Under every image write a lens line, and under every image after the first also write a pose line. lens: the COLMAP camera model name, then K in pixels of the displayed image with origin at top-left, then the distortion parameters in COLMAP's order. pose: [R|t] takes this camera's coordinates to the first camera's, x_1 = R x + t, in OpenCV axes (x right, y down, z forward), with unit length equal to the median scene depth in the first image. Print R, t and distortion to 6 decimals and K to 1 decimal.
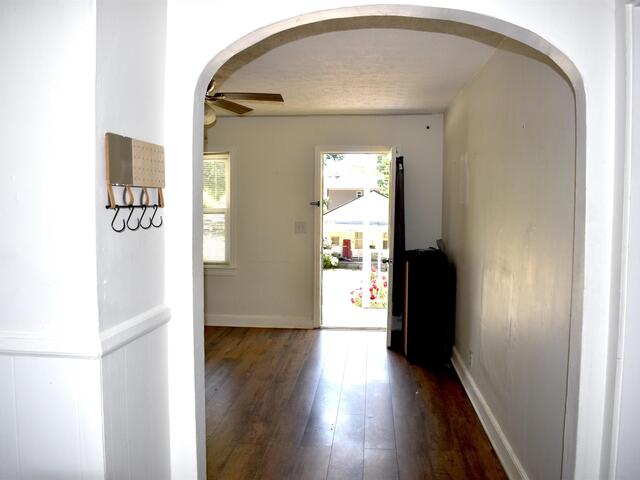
lens RADIAL K [[558.3, 0, 322.8], [0, 558.3, 238.2], [0, 0, 1]] dist [-0.092159, 0.011166]
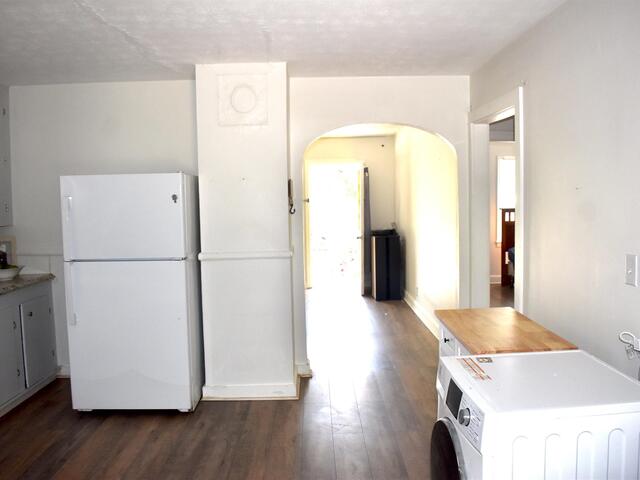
lens RADIAL K [[558.3, 0, 322.8], [0, 558.3, 238.2], [0, 0, 1]] dist [-0.092159, 0.011166]
pose [[0.994731, -0.032072, 0.097377, -0.134680], [0.031073, 0.999448, 0.011755, 0.022961], [-0.097700, -0.008667, 0.995178, -0.504146]]
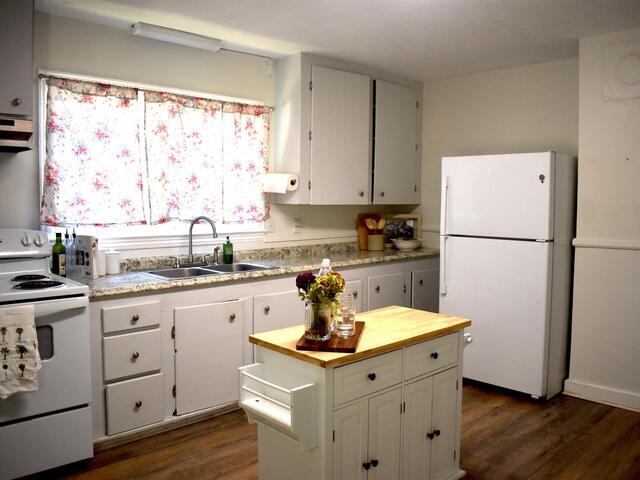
lens RADIAL K [[558.3, 0, 322.8], [0, 558.3, 238.2], [0, 0, 1]] dist [-0.092159, 0.011166]
pose [[0.751495, 0.040937, -0.658468, -0.006967], [-0.036269, 0.999127, 0.020723, 0.044068], [0.658741, 0.008309, 0.752324, -0.476509]]
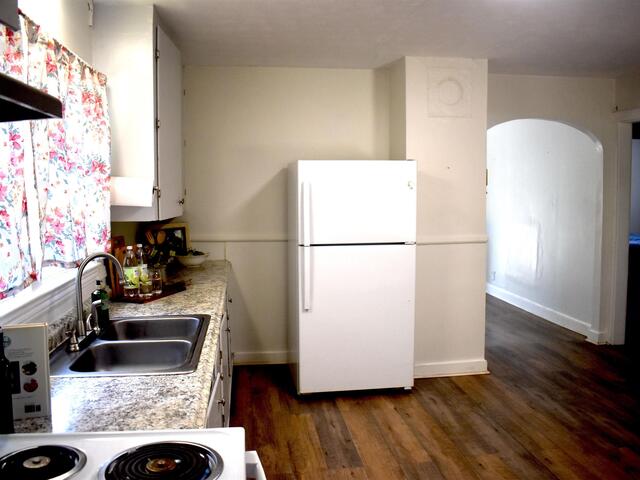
lens RADIAL K [[558.3, 0, 322.8], [0, 558.3, 238.2], [0, 0, 1]] dist [-0.092159, 0.011166]
pose [[0.973372, -0.036691, 0.226277, -0.522688], [0.029518, 0.998951, 0.035002, 0.016015], [-0.227324, -0.027391, 0.973434, -0.478404]]
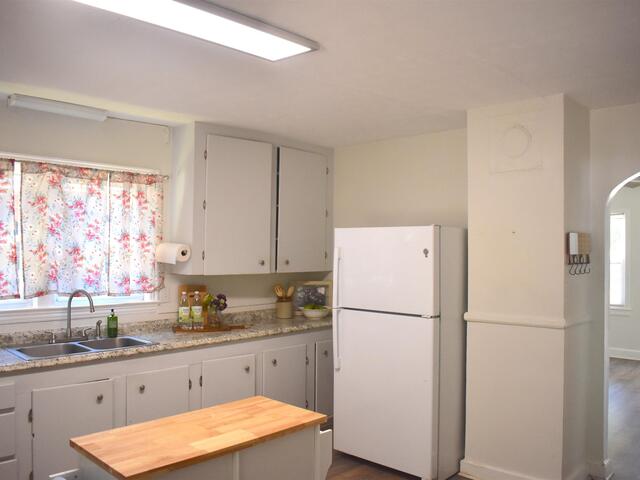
lens RADIAL K [[558.3, 0, 322.8], [0, 558.3, 238.2], [0, 0, 1]] dist [-0.092159, 0.011166]
pose [[0.781273, -0.014840, -0.624013, 0.066192], [-0.036933, 0.996867, -0.069949, 0.009524], [0.623096, 0.077696, 0.778277, -0.390228]]
